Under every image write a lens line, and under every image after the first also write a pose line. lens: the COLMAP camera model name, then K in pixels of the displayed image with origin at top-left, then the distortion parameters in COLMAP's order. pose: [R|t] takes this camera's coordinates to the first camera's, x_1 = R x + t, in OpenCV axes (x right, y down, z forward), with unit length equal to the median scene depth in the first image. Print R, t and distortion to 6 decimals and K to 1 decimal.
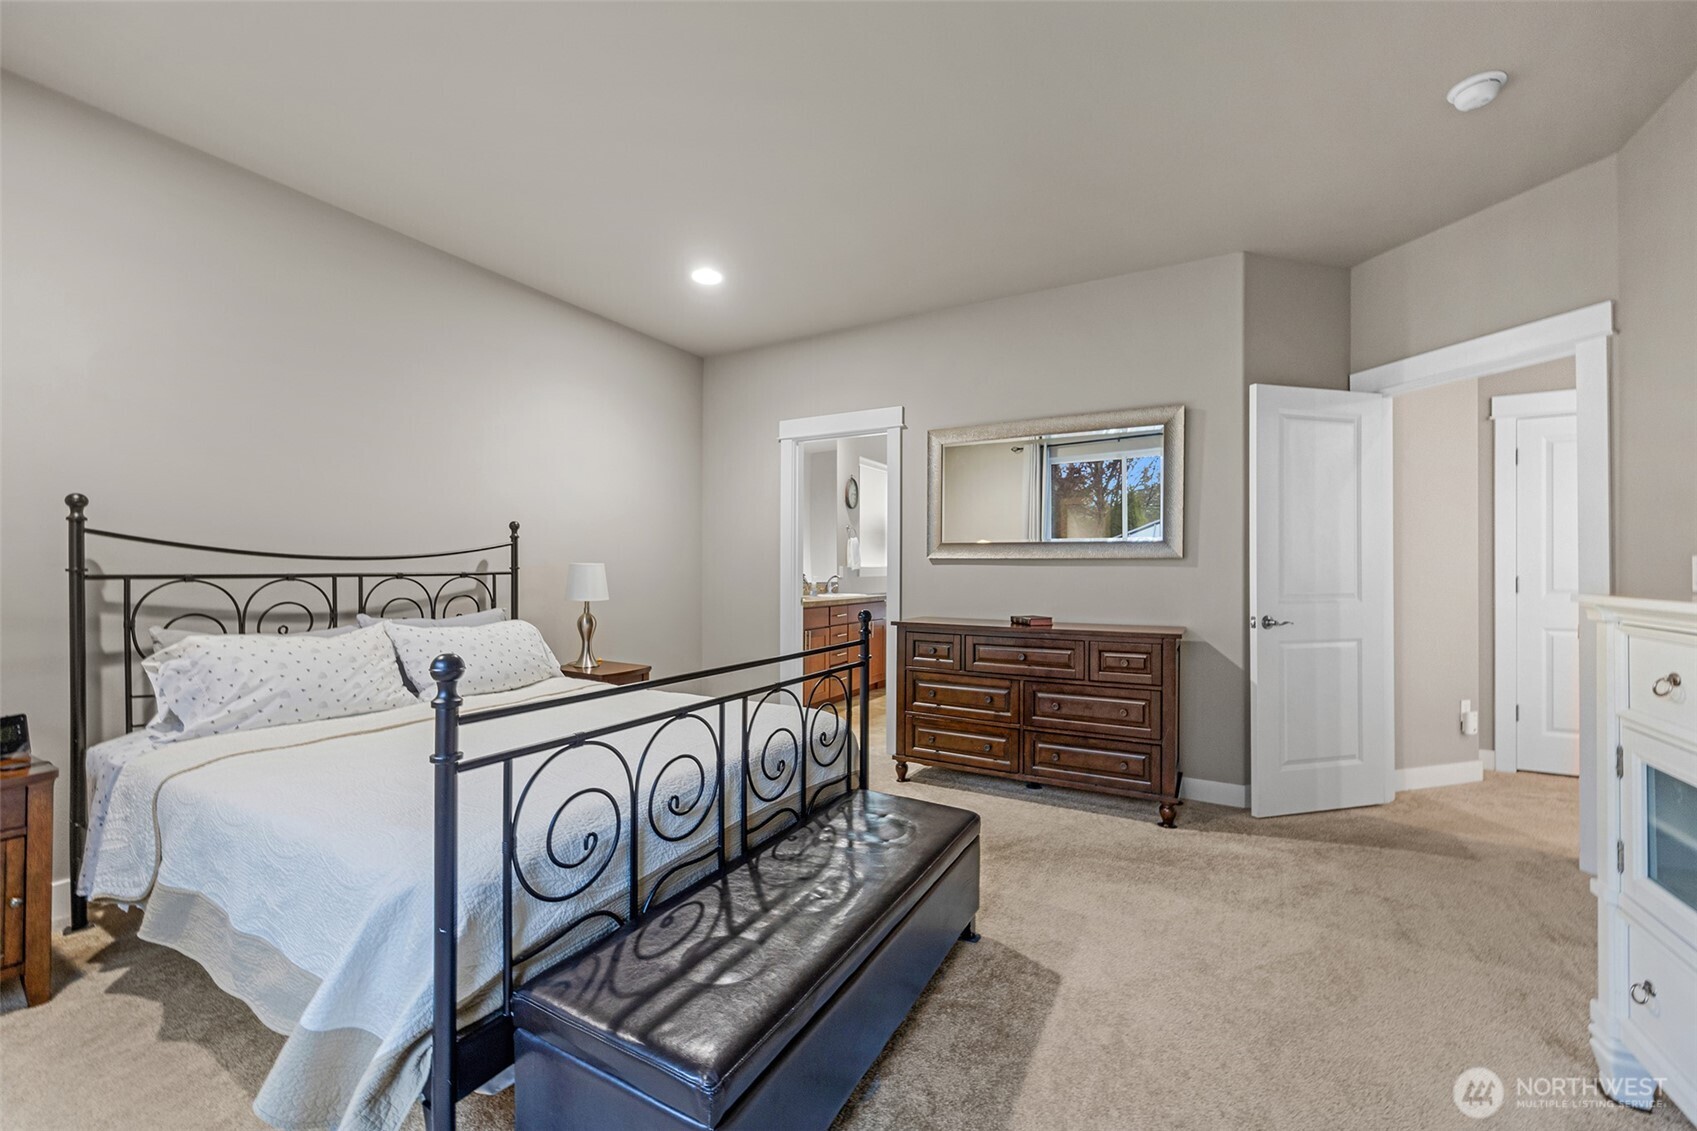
lens RADIAL K [[655.4, 0, 851.1], [0, 655.4, 562.7], [0, 0, 1]] dist [0.002758, 0.000284]
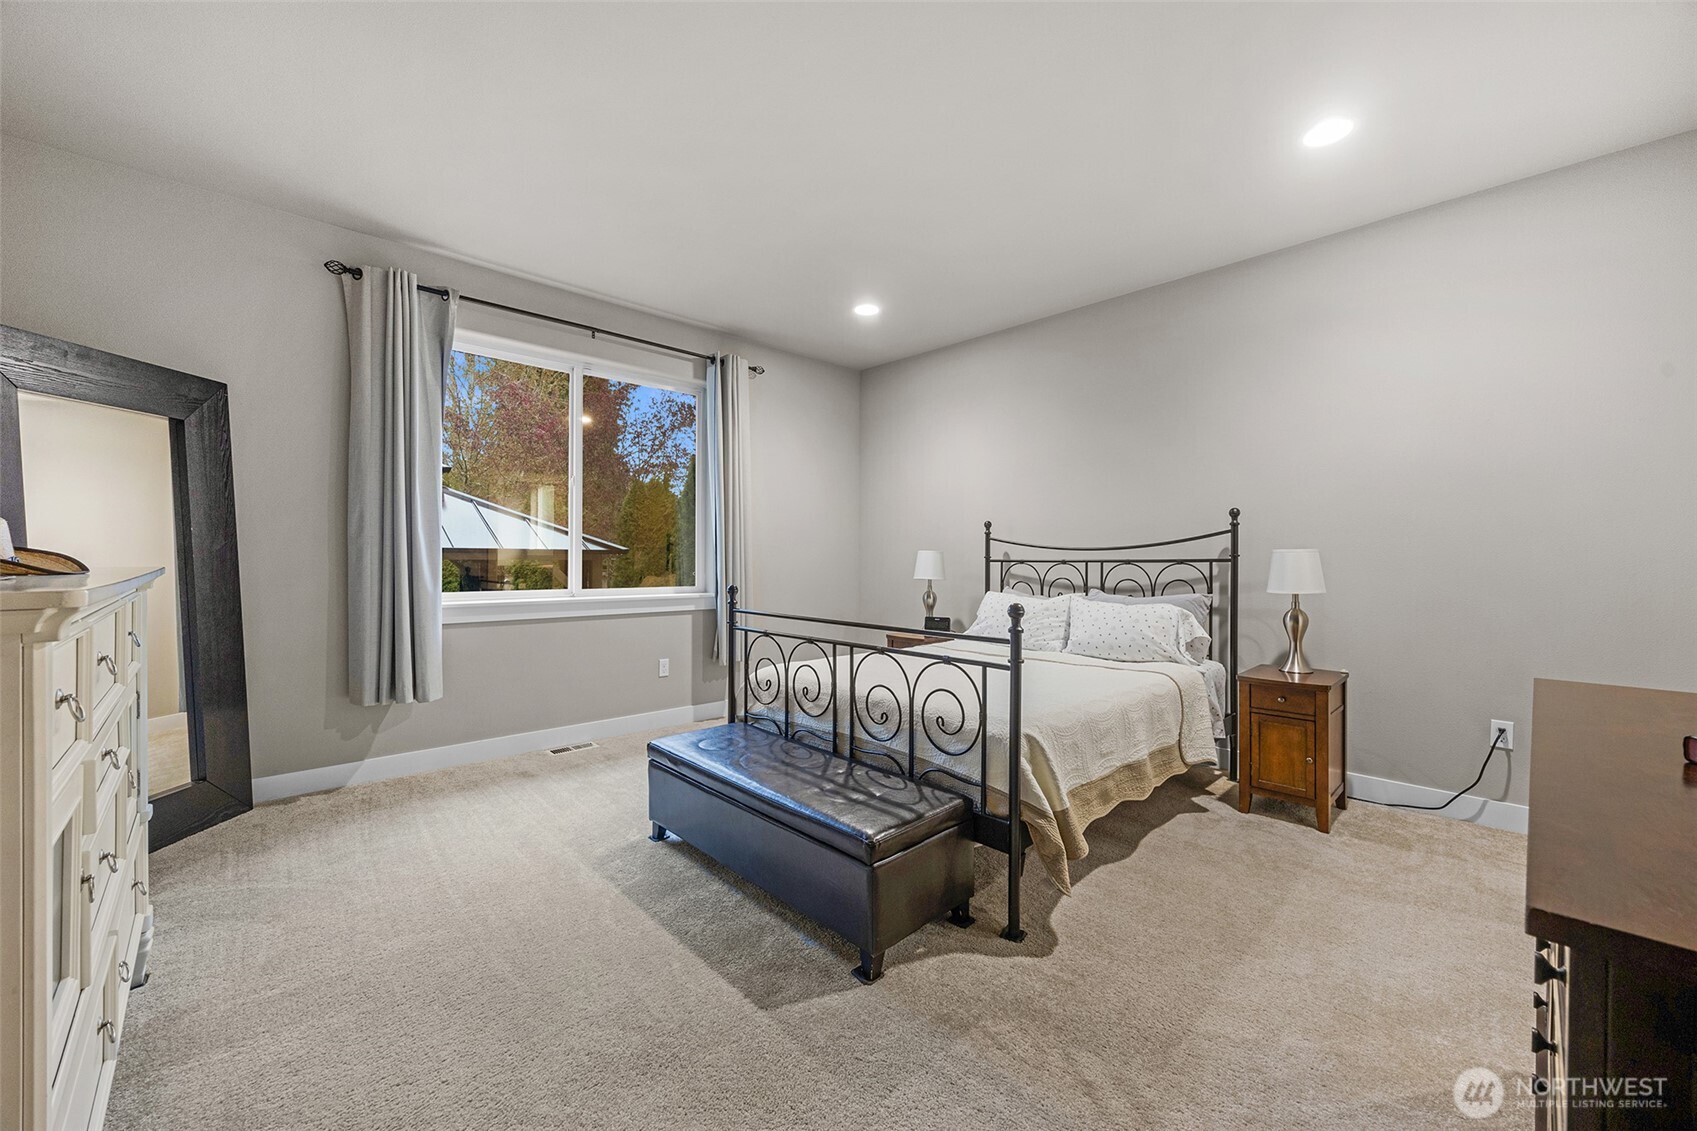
lens RADIAL K [[655.4, 0, 848.1], [0, 655.4, 567.3], [0, 0, 1]] dist [0.002758, 0.000284]
pose [[-0.294778, 0.010848, -0.955504, 1.056502], [0.007781, 0.999930, 0.008952, 0.022527], [0.955534, -0.004796, -0.294842, 1.287115]]
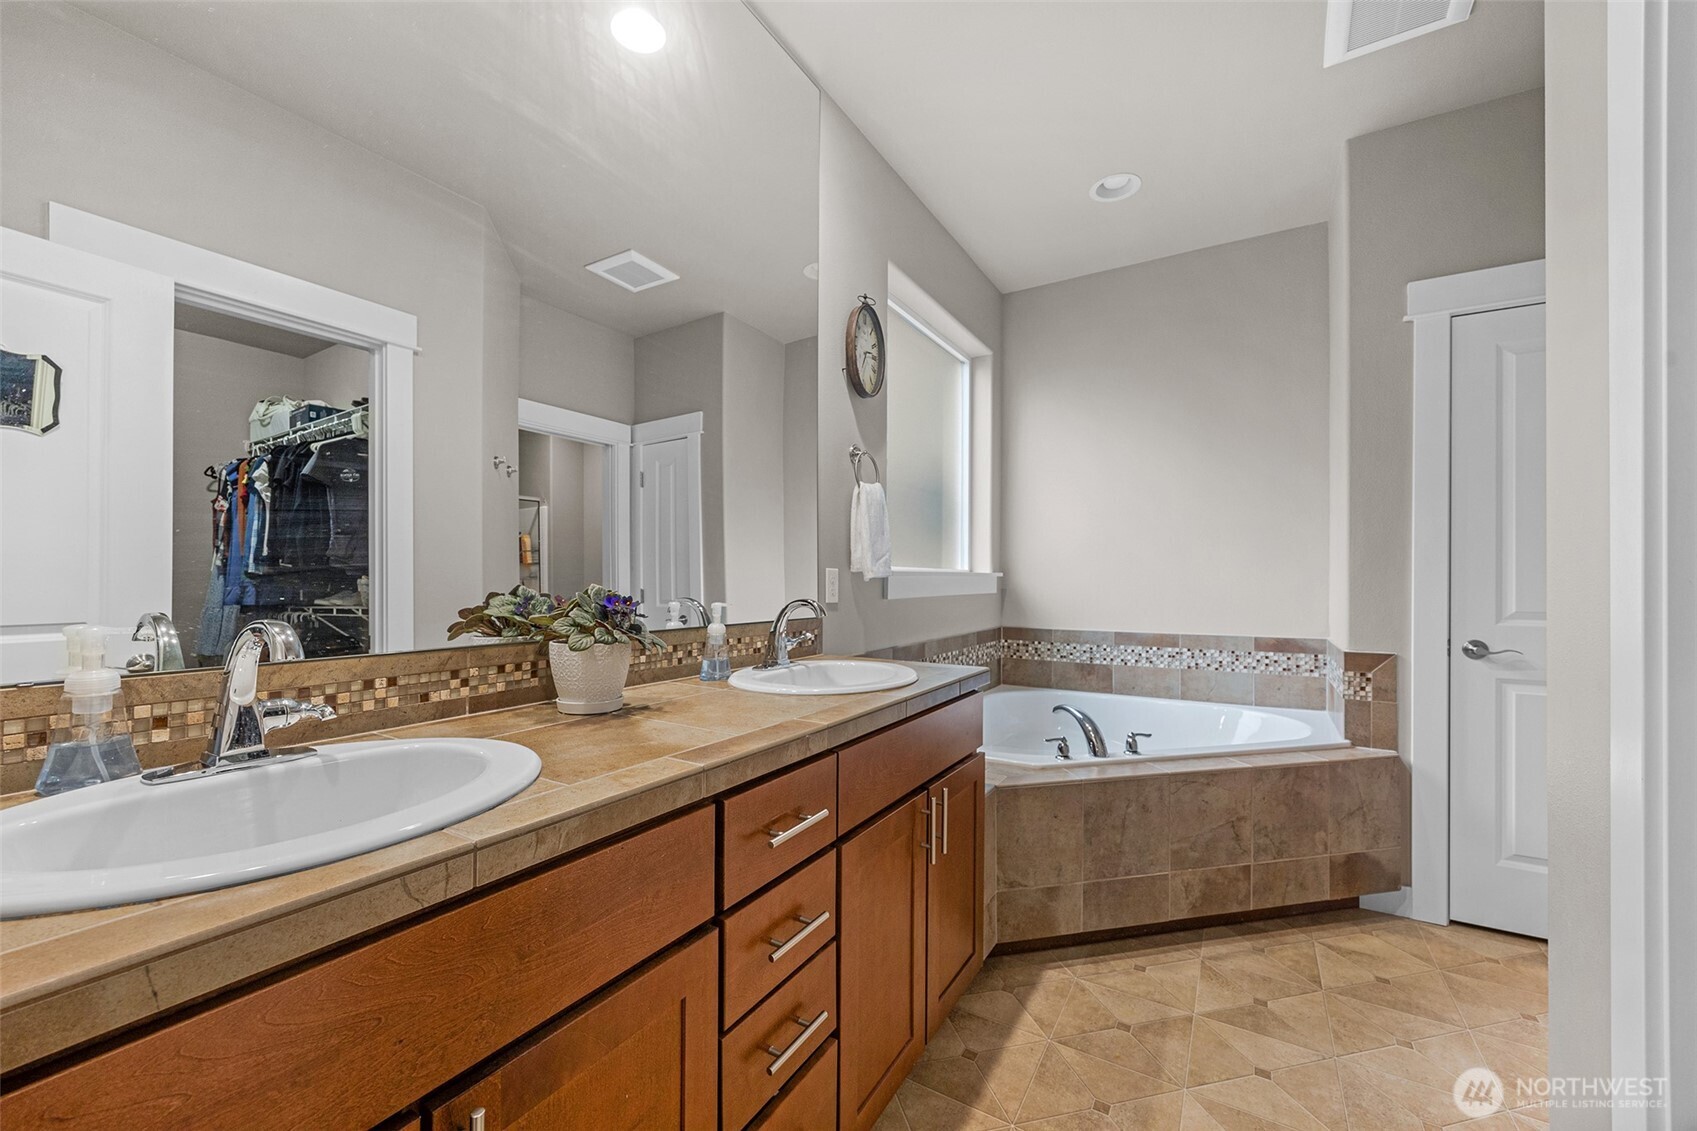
lens RADIAL K [[655.4, 0, 853.8], [0, 655.4, 574.6], [0, 0, 1]] dist [0.002758, 0.000284]
pose [[0.999700, 0.007593, -0.023287, 0.000636], [-0.007378, 0.999930, 0.009302, 0.000992], [0.023356, -0.009127, 0.999686, 0.116844]]
